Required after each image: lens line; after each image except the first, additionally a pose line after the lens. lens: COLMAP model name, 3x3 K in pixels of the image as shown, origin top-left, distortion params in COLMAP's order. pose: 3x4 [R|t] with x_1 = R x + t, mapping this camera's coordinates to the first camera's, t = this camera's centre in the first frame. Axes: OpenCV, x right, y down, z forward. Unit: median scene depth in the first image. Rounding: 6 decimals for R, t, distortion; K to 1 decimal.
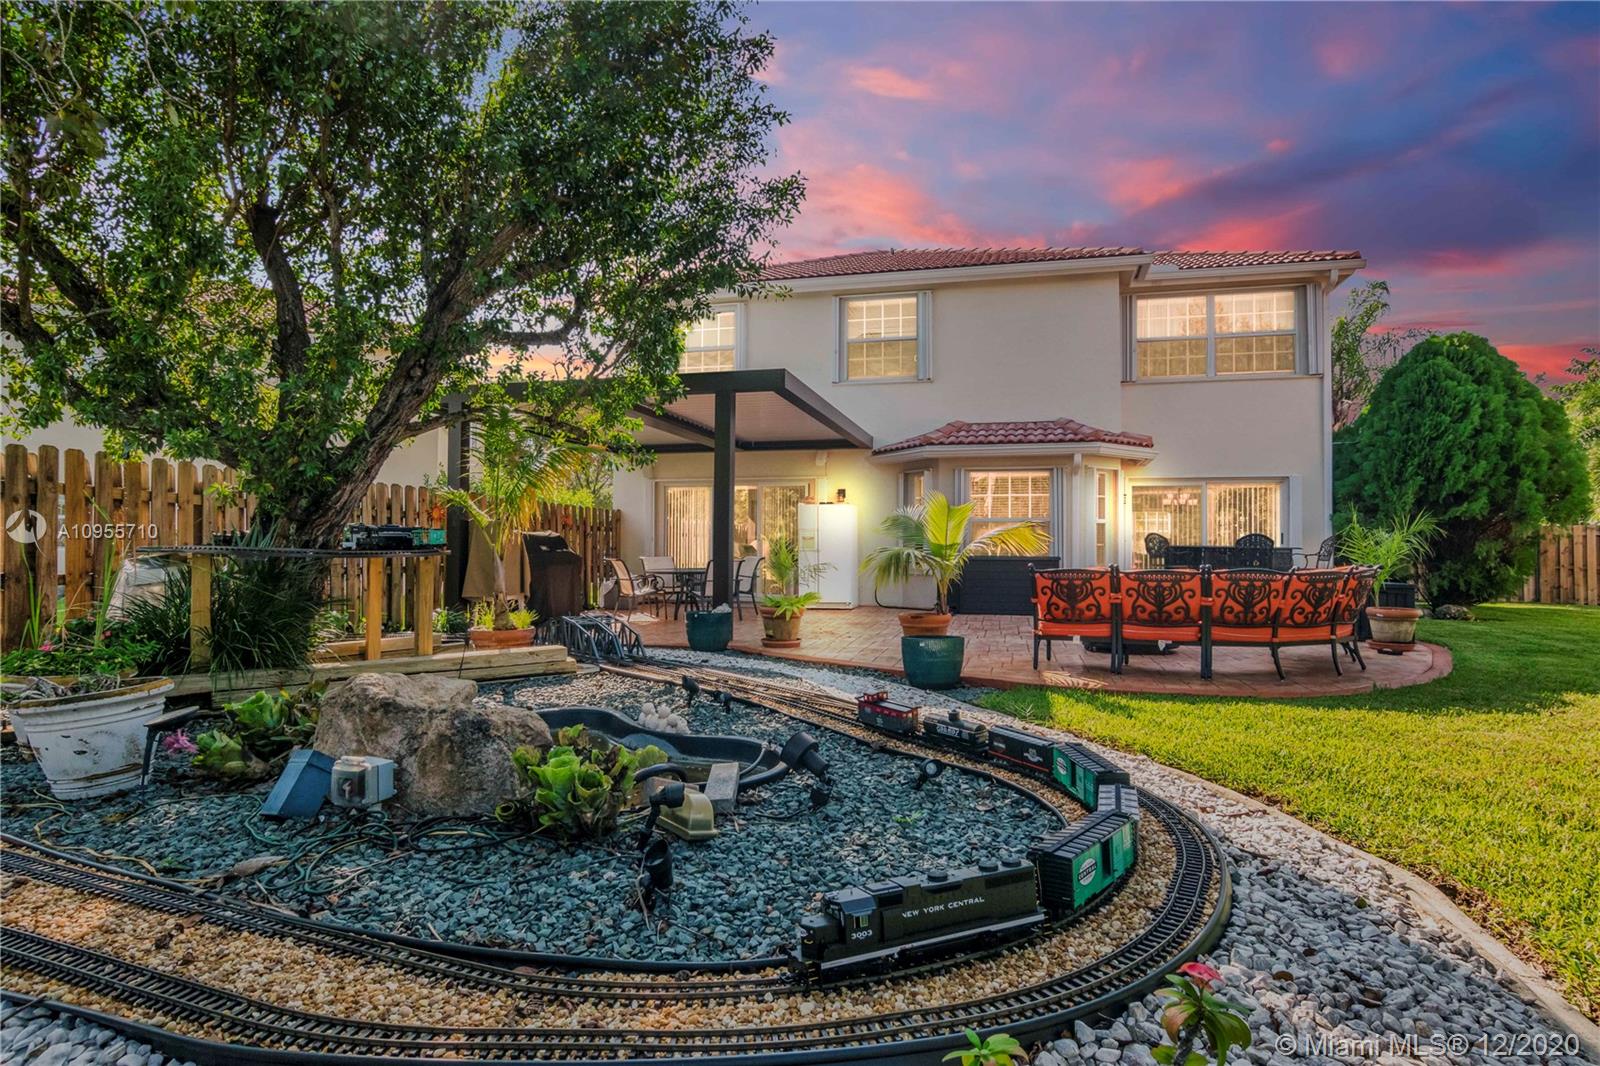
lens RADIAL K [[875.2, 0, 800.0], [0, 875.2, 533.0], [0, 0, 1]] dist [0.000854, -0.000082]
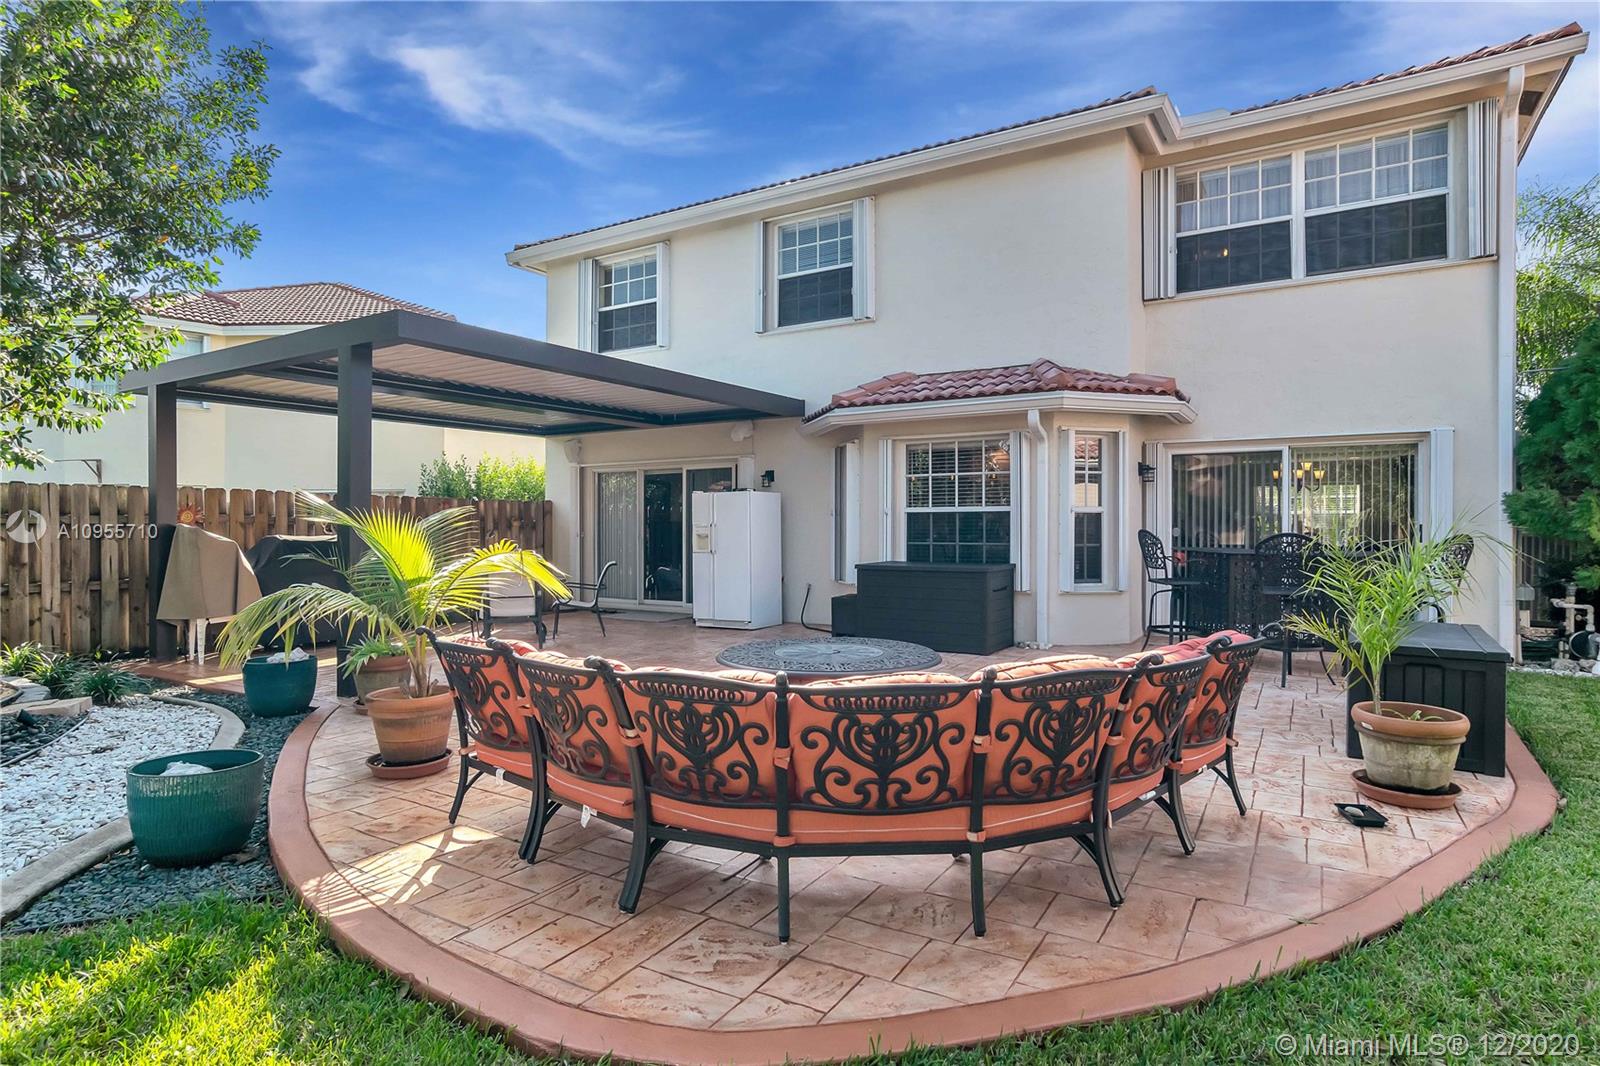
lens RADIAL K [[854.1, 0, 800.0], [0, 854.1, 533.0], [0, 0, 1]] dist [-0.001665, -0.000282]
pose [[0.958211, -0.007350, -0.285969, 0.318042], [0.016109, 0.999470, 0.028289, -0.017741], [0.285609, -0.031714, 0.957821, 0.311119]]
